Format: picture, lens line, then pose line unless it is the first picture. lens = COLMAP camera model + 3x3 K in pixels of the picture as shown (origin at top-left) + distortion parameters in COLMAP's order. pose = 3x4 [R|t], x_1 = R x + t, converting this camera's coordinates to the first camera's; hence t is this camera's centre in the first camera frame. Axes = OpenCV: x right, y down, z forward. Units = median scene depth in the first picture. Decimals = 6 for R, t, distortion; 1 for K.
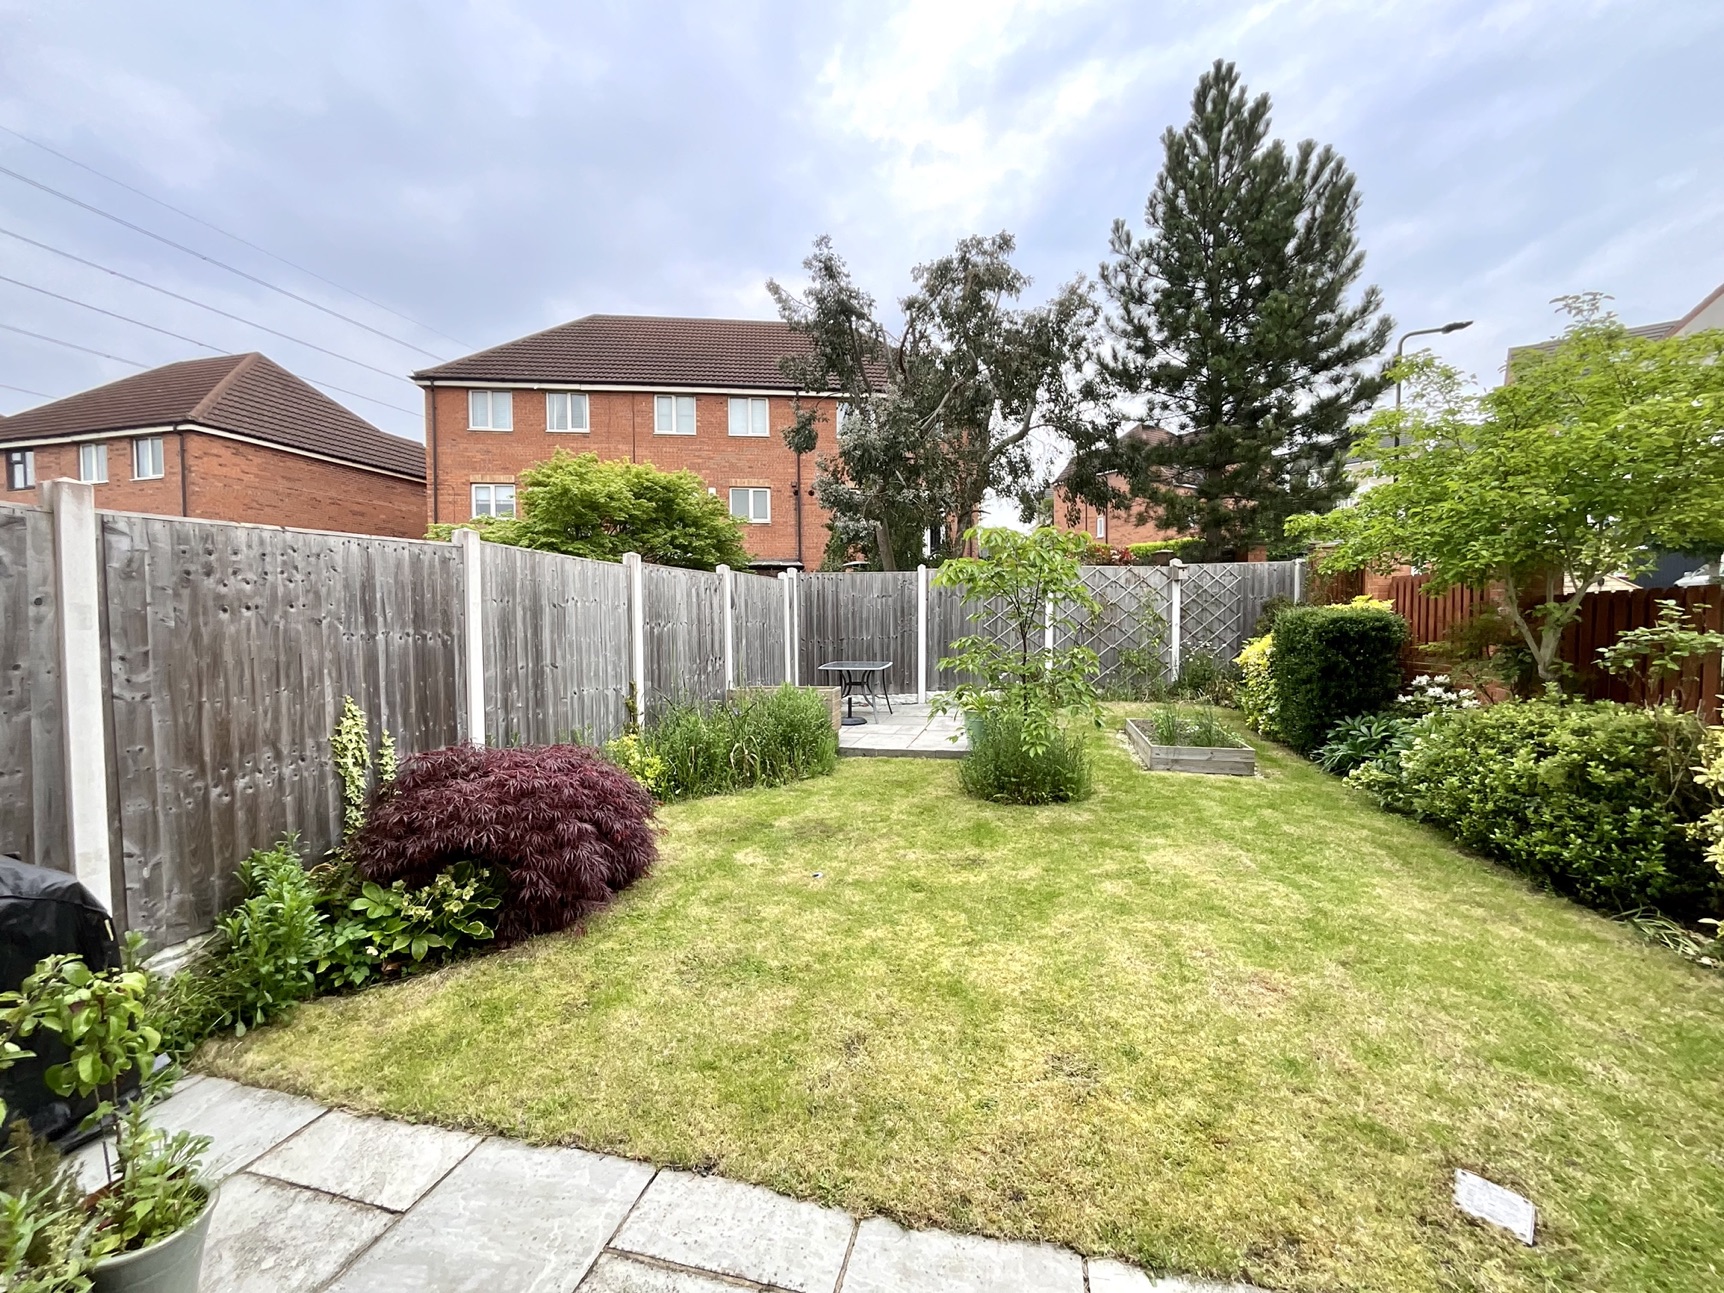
lens RADIAL K [[696.4, 0, 862.0], [0, 696.4, 646.5], [0, 0, 1]] dist [-0.002319, 0.000181]
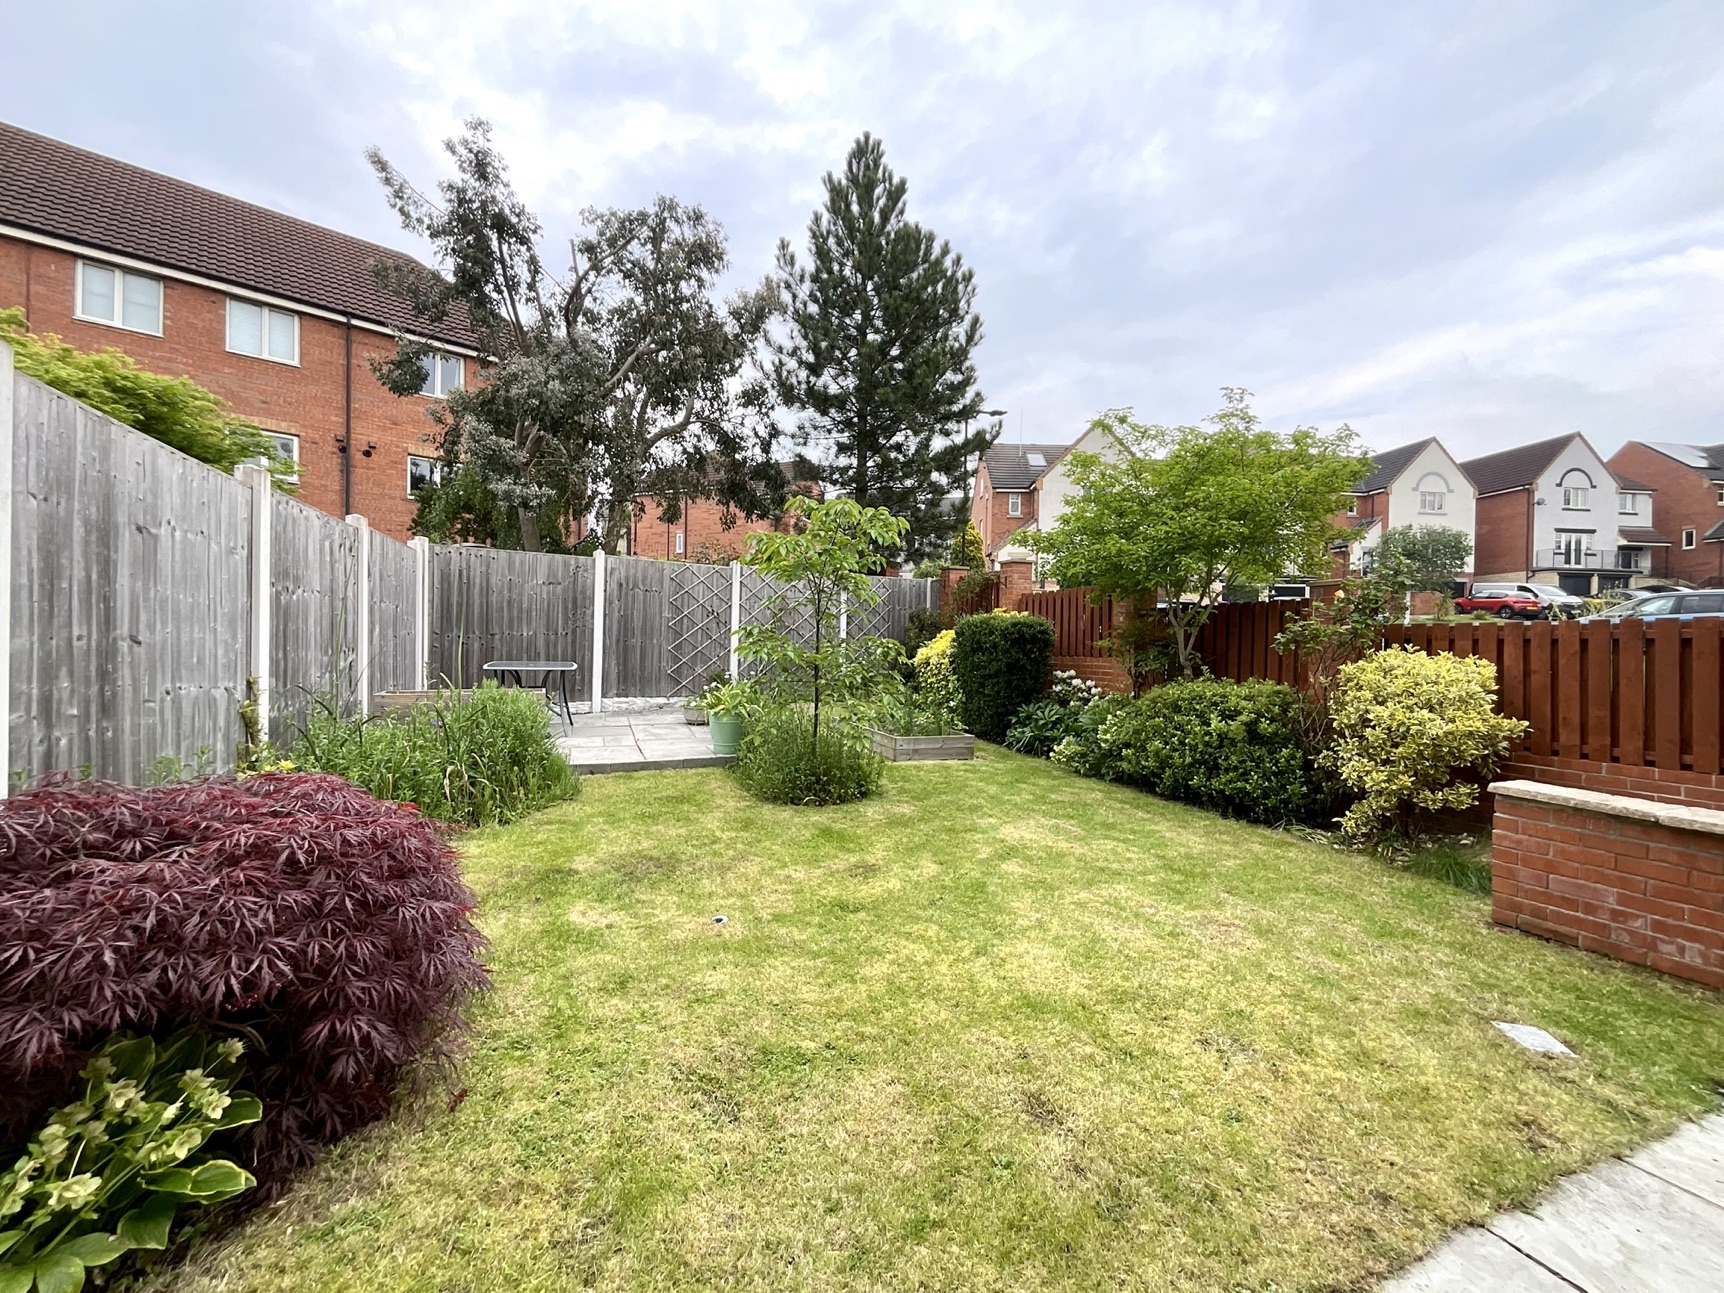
lens RADIAL K [[696.4, 0, 862.0], [0, 696.4, 646.5], [0, 0, 1]] dist [-0.002319, 0.000181]
pose [[0.811103, 0.019689, 0.584572, -0.307195], [-0.005350, 0.999641, -0.026246, 0.044609], [-0.584879, 0.018161, 0.810917, 0.242877]]
